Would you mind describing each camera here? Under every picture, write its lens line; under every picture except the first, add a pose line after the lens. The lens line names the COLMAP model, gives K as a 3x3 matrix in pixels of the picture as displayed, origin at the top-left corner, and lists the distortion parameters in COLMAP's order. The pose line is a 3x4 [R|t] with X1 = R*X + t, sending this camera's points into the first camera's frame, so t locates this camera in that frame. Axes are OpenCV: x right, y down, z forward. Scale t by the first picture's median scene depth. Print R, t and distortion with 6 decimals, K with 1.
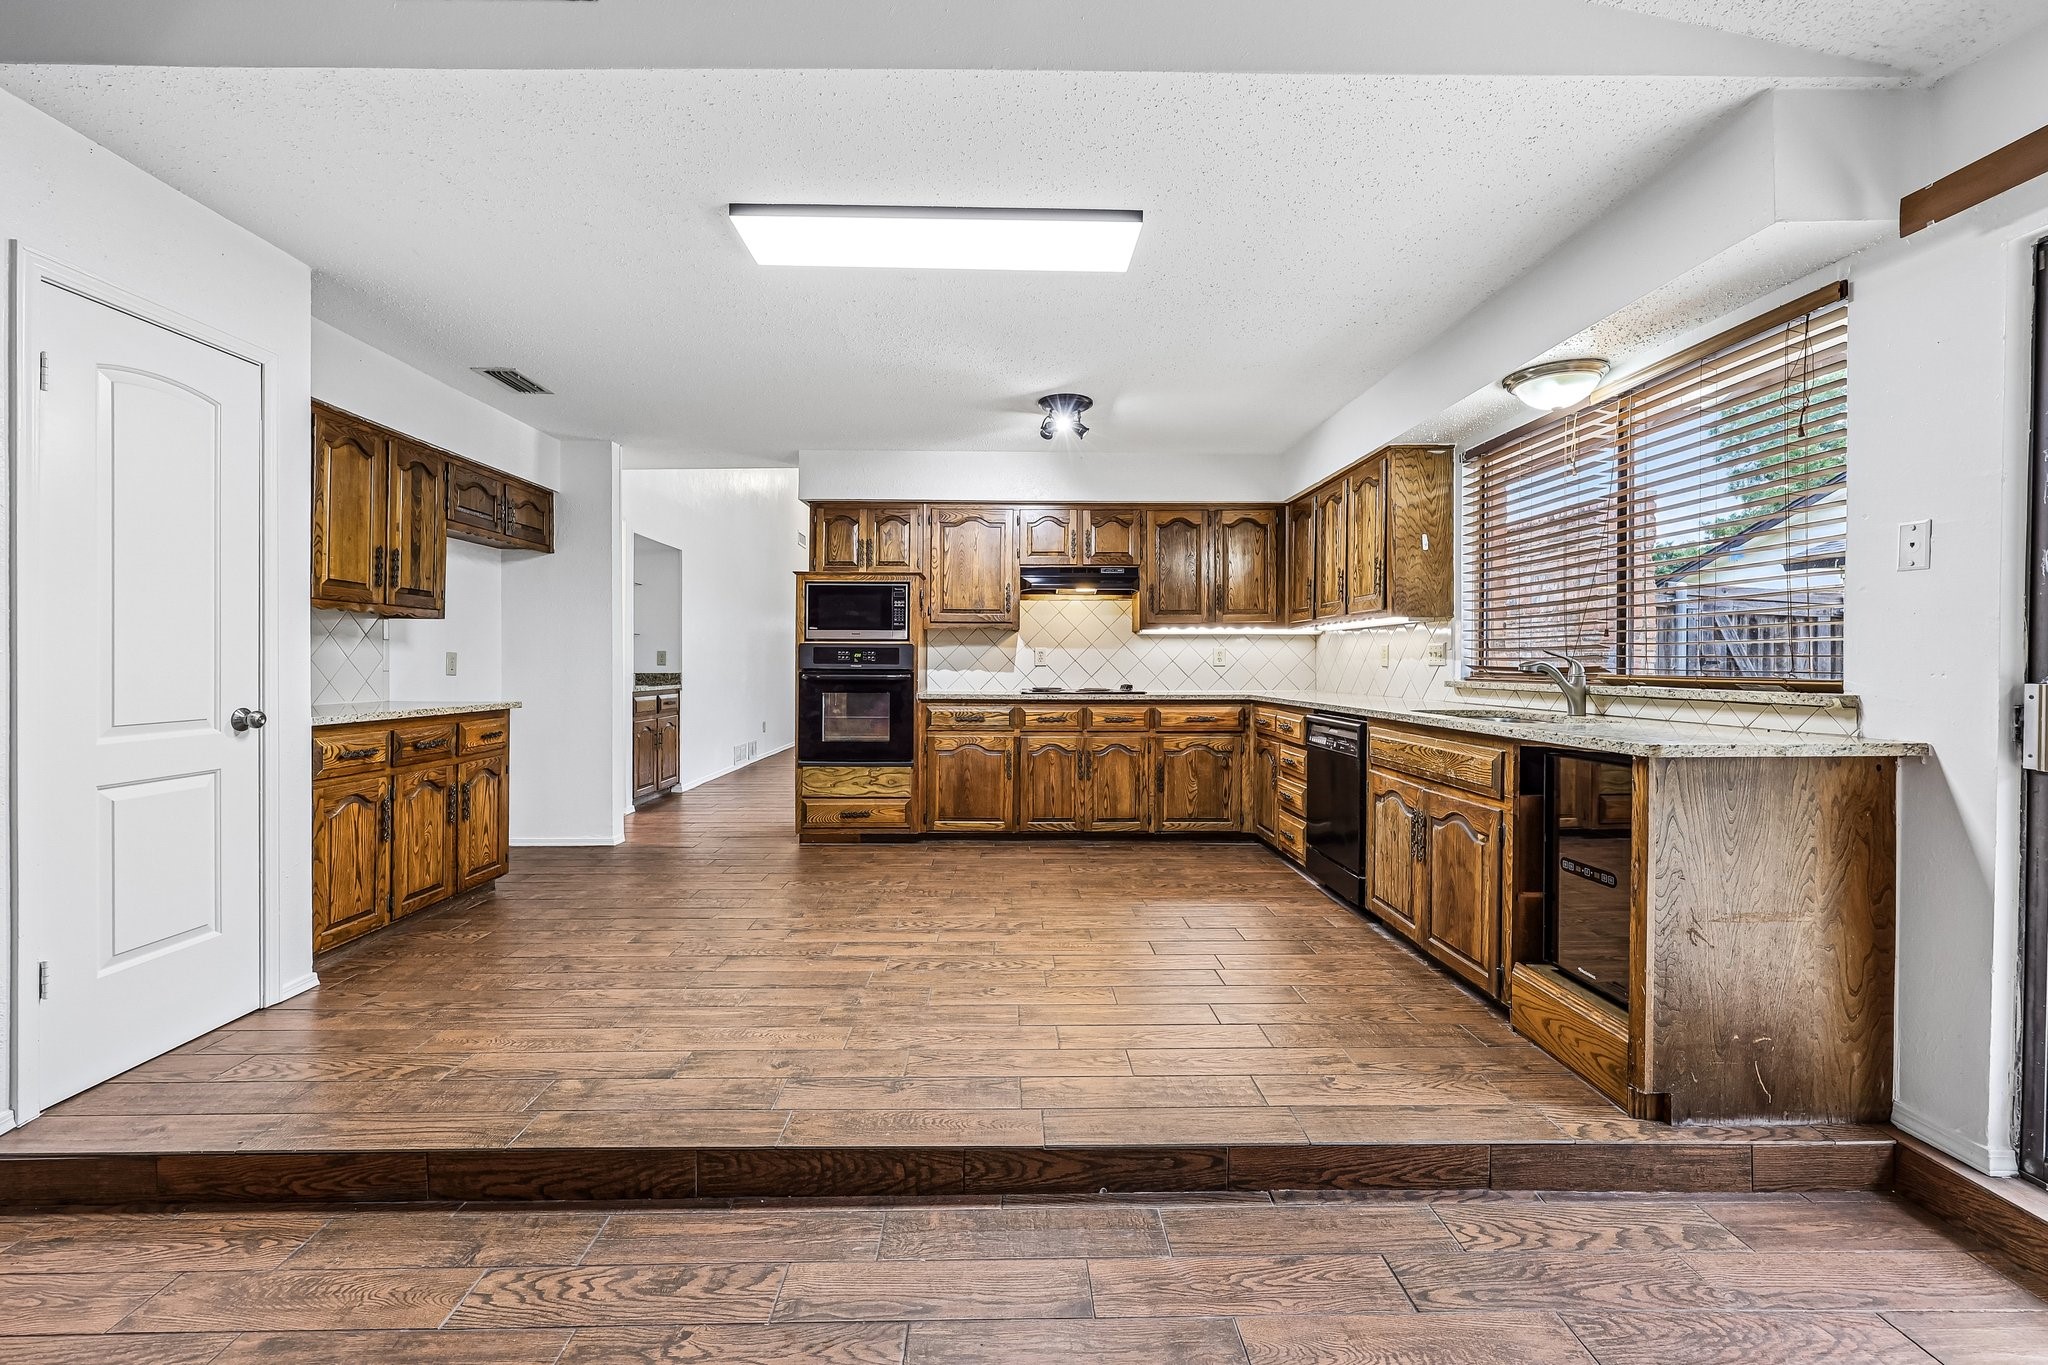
lens RADIAL K [[839.7, 0, 1010.4], [0, 839.7, 661.7], [0, 0, 1]] dist [-0.002035, -0.000118]
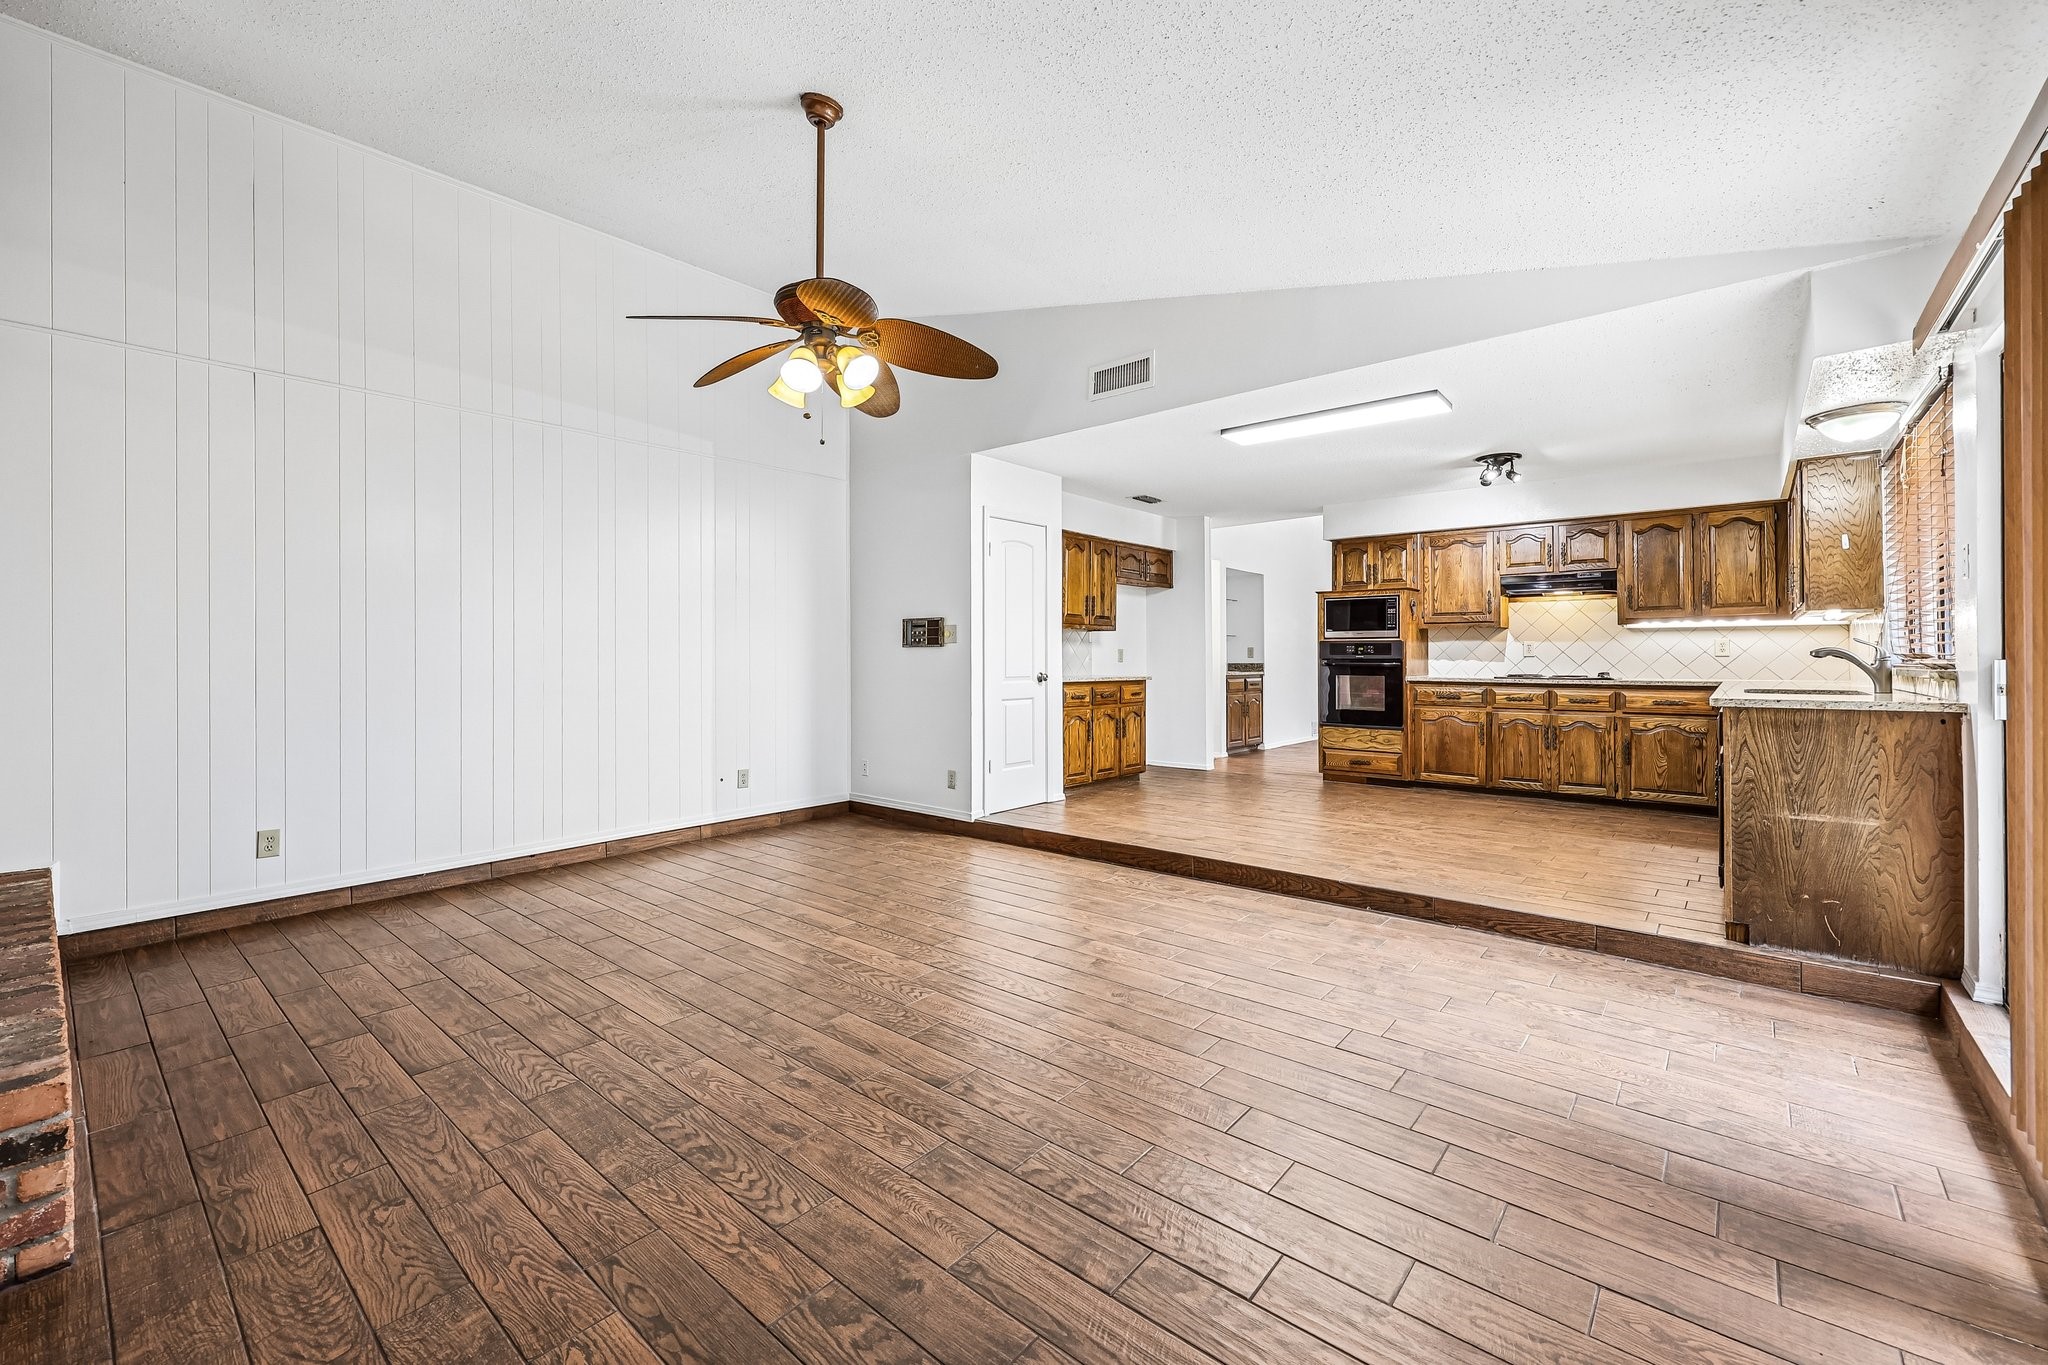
lens RADIAL K [[839.7, 0, 1040.1], [0, 839.7, 639.8], [0, 0, 1]] dist [-0.002035, -0.000118]
pose [[0.761558, -0.015657, -0.647908, 0.319351], [0.001411, 0.999746, -0.022500, 0.007884], [0.648096, 0.016221, 0.761386, -0.415680]]
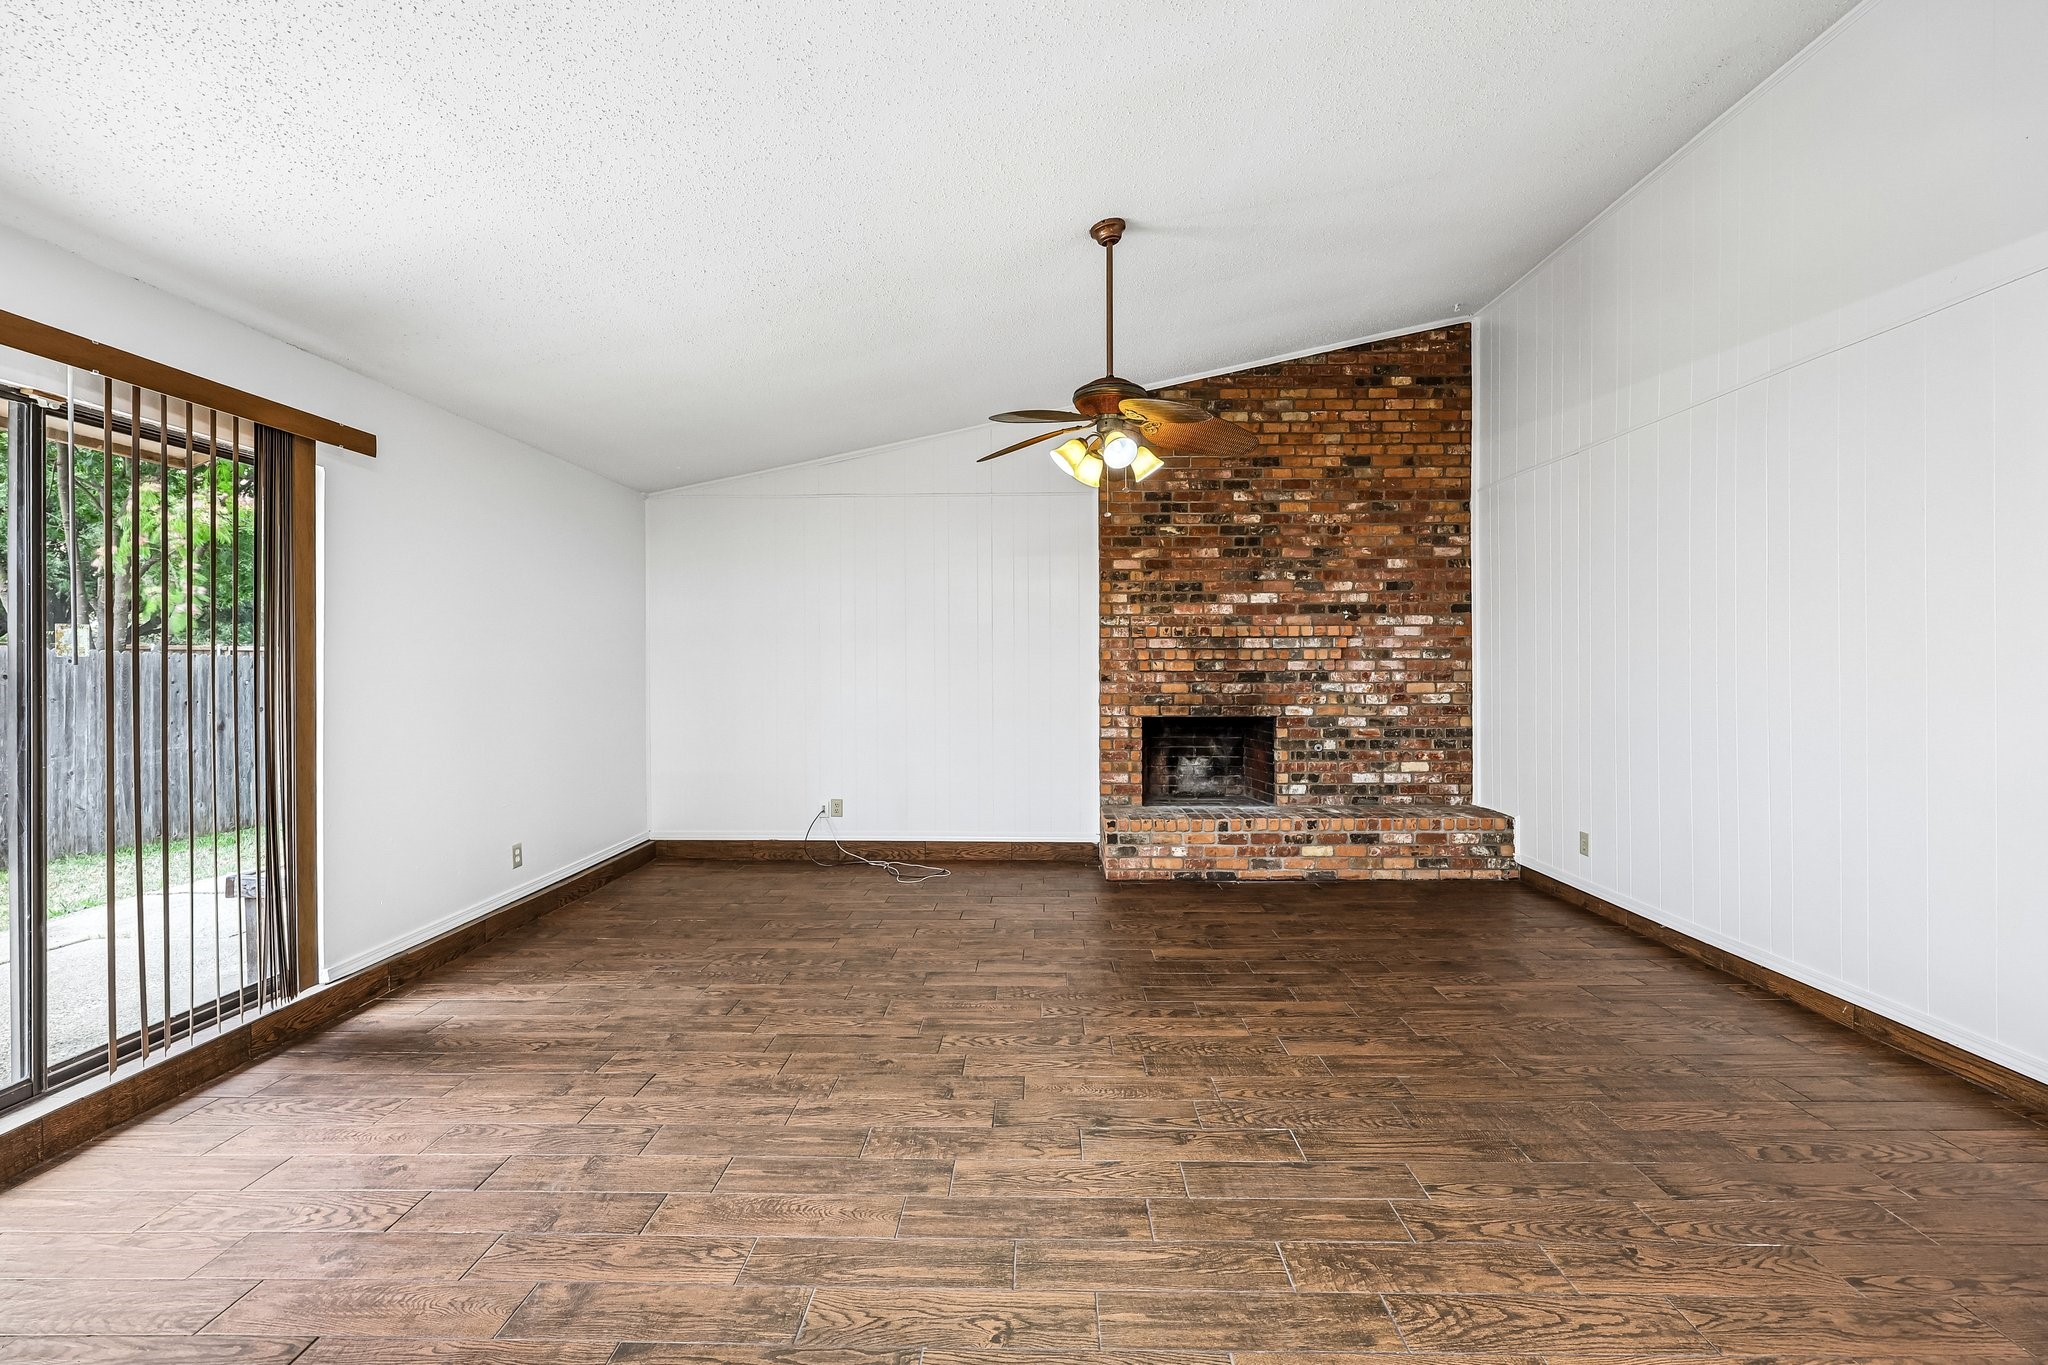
lens RADIAL K [[839.7, 0, 1029.2], [0, 839.7, 662.6], [0, 0, 1]] dist [-0.002035, -0.000118]
pose [[-0.999378, -0.000971, 0.035251, -0.139980], [-0.000645, 0.999957, 0.009249, -0.029022], [-0.035259, 0.009220, -0.999336, 0.629043]]
